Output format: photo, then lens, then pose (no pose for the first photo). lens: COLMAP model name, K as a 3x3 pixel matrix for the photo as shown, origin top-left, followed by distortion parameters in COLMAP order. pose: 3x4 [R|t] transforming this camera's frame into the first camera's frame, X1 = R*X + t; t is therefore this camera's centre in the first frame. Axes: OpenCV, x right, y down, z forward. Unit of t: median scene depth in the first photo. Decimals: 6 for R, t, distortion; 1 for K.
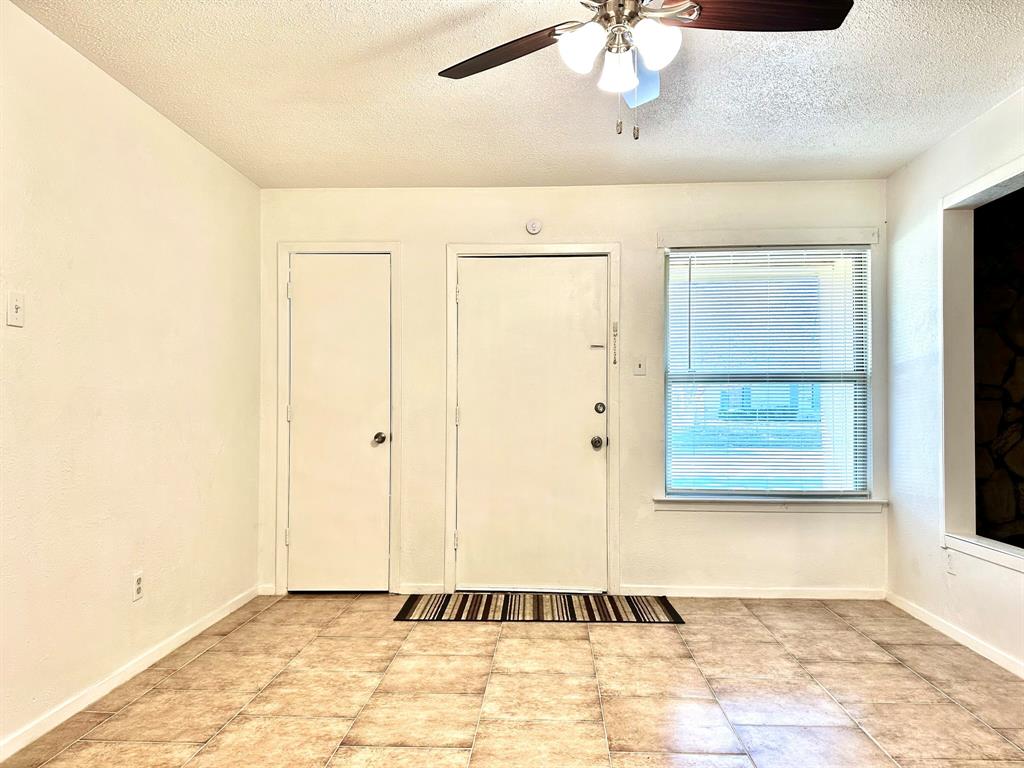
lens RADIAL K [[713.3, 0, 517.2], [0, 713.3, 389.9], [0, 0, 1]] dist [0.096398, -0.142358]
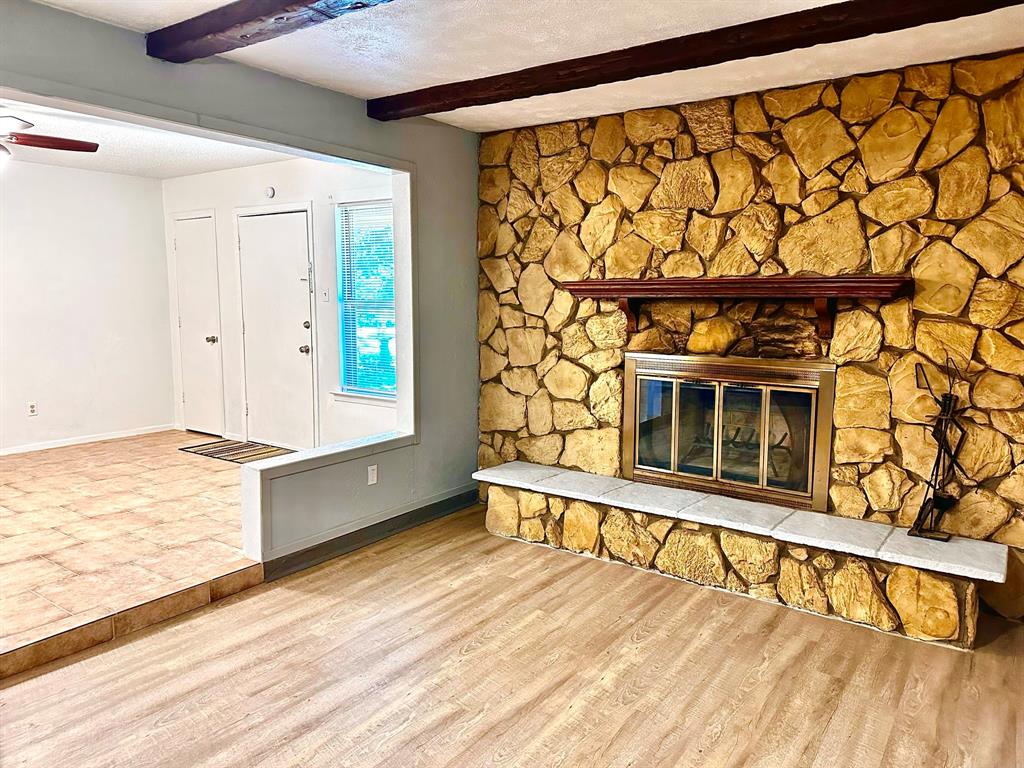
lens RADIAL K [[713.3, 0, 517.2], [0, 713.3, 389.9], [0, 0, 1]] dist [0.096398, -0.142358]
pose [[0.844832, 0.077336, -0.529412, 1.236258], [0.005728, 0.988134, 0.153486, -0.063496], [0.535001, -0.132703, 0.834365, 0.030208]]
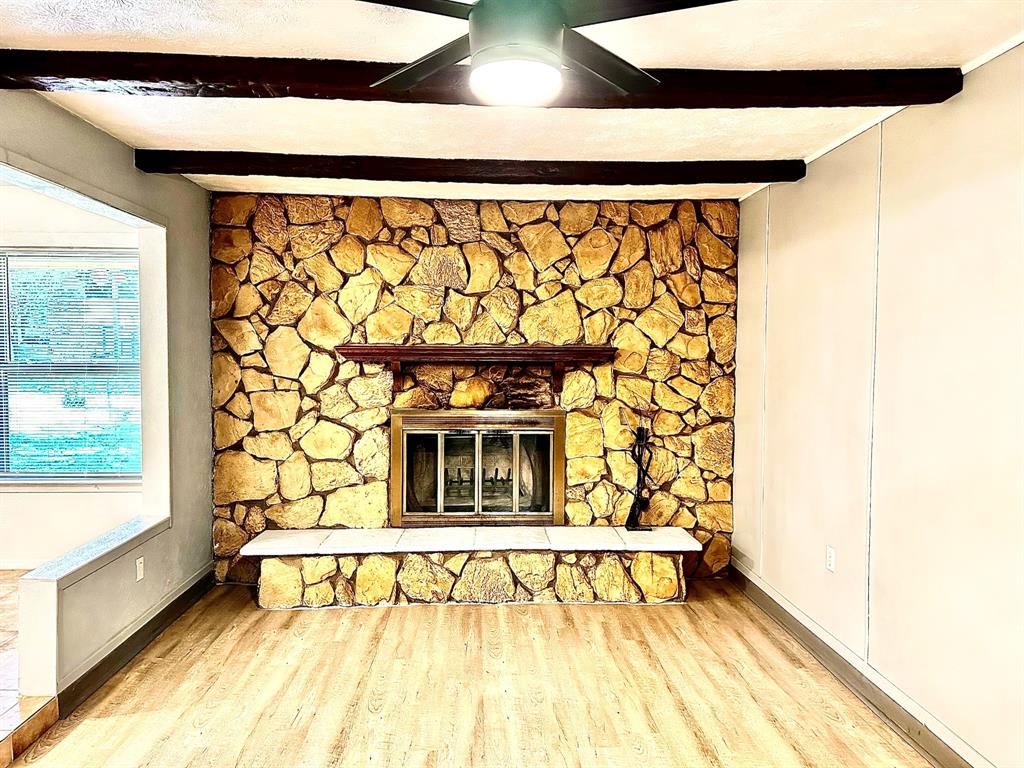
lens RADIAL K [[713.3, 0, 523.3], [0, 713.3, 385.2], [0, 0, 1]] dist [0.180160, -0.255632]
pose [[0.994728, 0.003522, 0.102486, 0.904892], [-0.010998, 0.997310, 0.072475, -0.082046], [-0.101955, -0.073220, 0.992091, -0.164900]]
